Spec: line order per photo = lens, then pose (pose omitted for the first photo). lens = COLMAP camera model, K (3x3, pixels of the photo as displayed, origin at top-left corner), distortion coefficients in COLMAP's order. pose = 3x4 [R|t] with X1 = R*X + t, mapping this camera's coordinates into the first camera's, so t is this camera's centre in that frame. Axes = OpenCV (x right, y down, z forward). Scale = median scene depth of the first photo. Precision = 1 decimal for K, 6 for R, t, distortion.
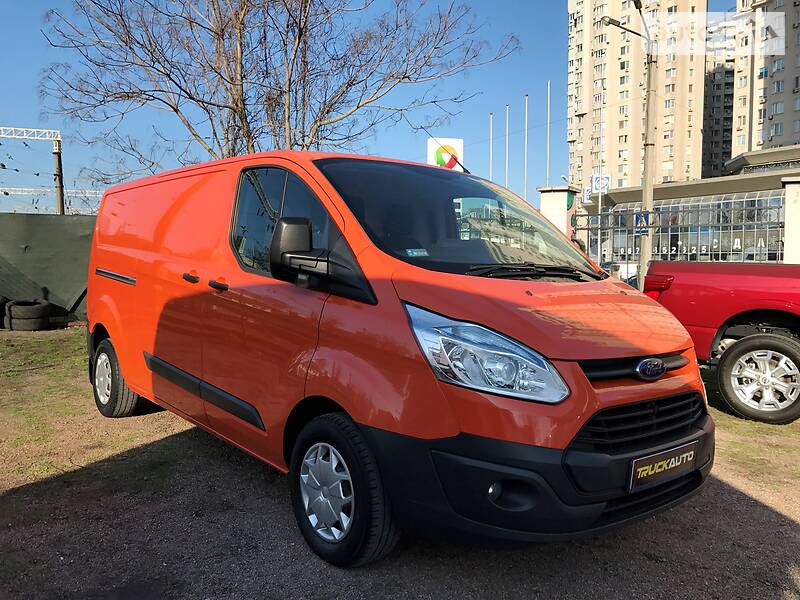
lens RADIAL K [[665.5, 0, 402.1], [0, 665.5, 303.6], [0, 0, 1]] dist [0.029003, -0.012612]
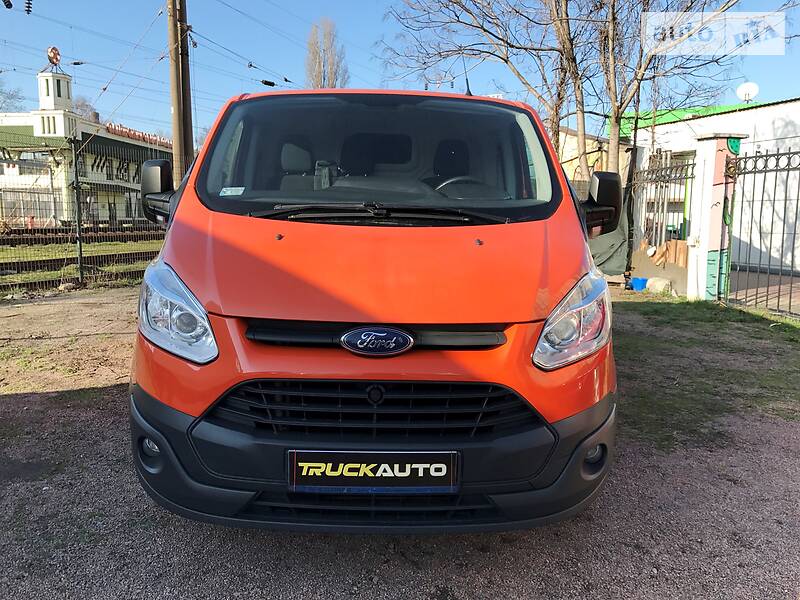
lens RADIAL K [[665.5, 0, 402.1], [0, 665.5, 303.6], [0, 0, 1]] dist [0.029003, -0.012612]
pose [[0.781470, 0.078077, -0.619038, 0.457136], [-0.035286, 0.996082, 0.081087, -0.002578], [0.622944, -0.041524, 0.781163, 0.237764]]
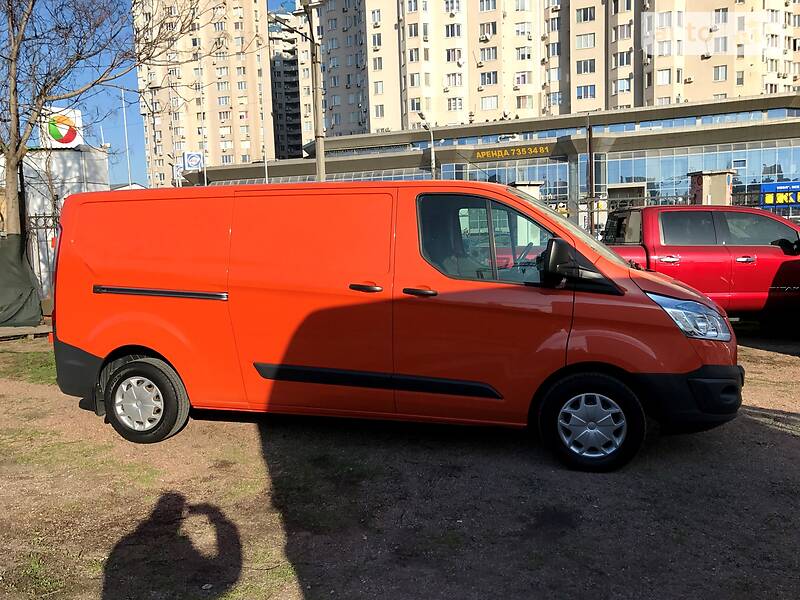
lens RADIAL K [[665.5, 0, 402.1], [0, 665.5, 303.6], [0, 0, 1]] dist [0.029003, -0.012612]
pose [[0.800508, -0.097464, 0.591344, -0.722326], [0.074712, 0.995220, 0.062892, -0.059849], [-0.594647, -0.006165, 0.803963, 0.041475]]
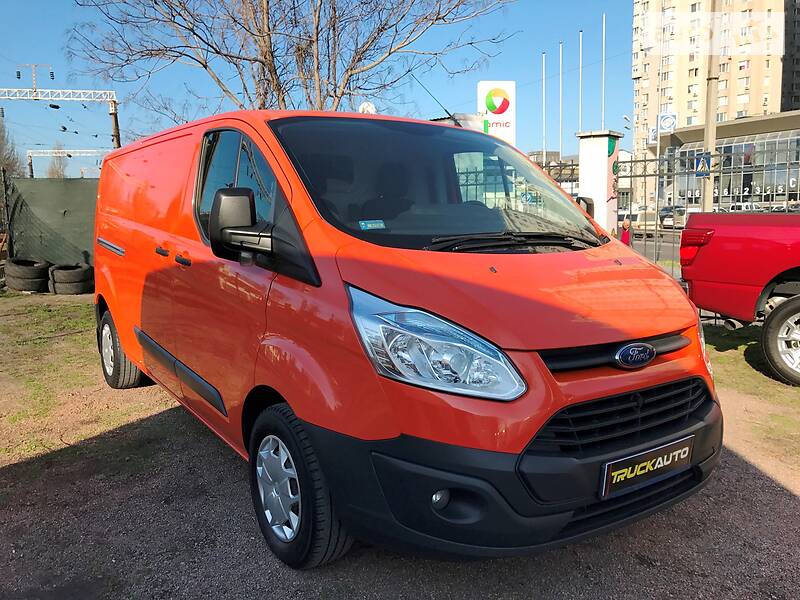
lens RADIAL K [[665.5, 0, 402.1], [0, 665.5, 303.6], [0, 0, 1]] dist [0.029003, -0.012612]
pose [[0.995640, -0.014616, -0.092129, 0.082275], [0.021466, 0.997042, 0.073801, -0.020703], [0.090778, -0.075457, 0.993008, 0.065697]]
